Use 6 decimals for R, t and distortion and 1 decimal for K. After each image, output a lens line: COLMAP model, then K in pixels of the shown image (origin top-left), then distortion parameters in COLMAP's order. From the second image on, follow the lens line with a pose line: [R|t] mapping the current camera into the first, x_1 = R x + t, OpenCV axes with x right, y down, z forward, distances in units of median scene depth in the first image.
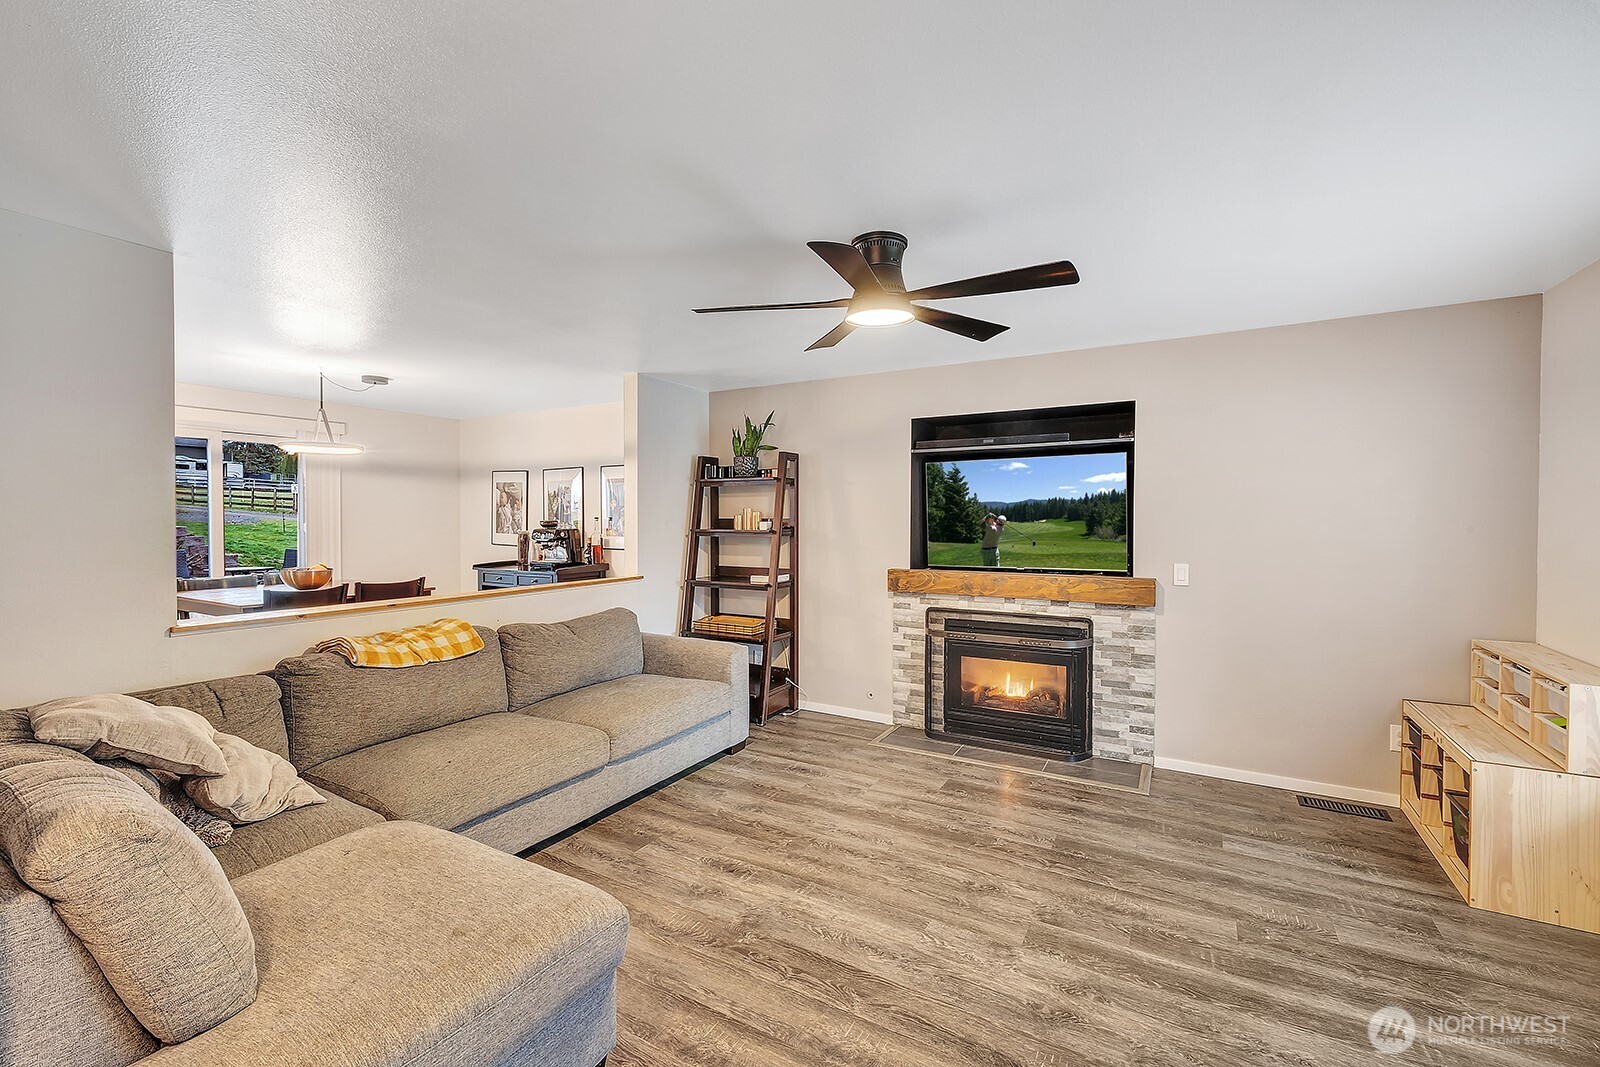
lens RADIAL K [[684.5, 0, 797.0], [0, 684.5, 526.4], [0, 0, 1]] dist [-0.003189, -0.000244]
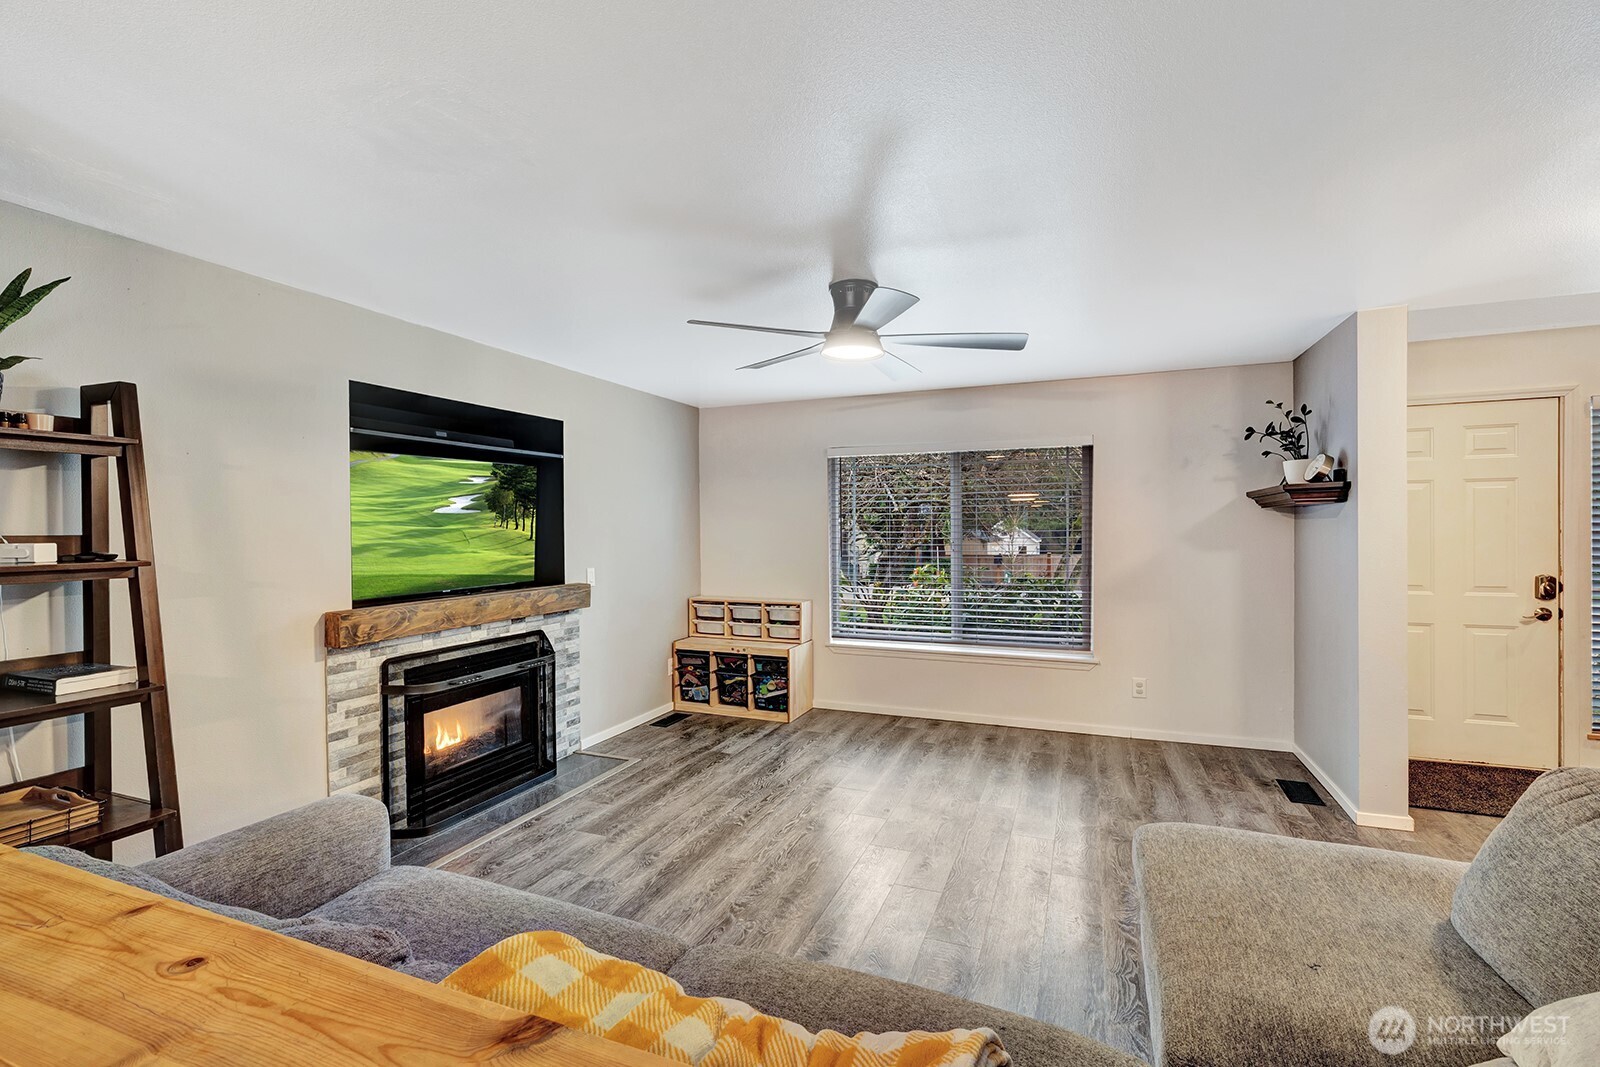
lens RADIAL K [[684.5, 0, 797.2], [0, 684.5, 530.0], [0, 0, 1]] dist [-0.003189, -0.000244]
pose [[-0.126987, -0.004980, 0.991892, -0.598463], [0.018082, 0.999810, 0.007335, -0.011690], [-0.991740, 0.018866, -0.126873, 0.735636]]
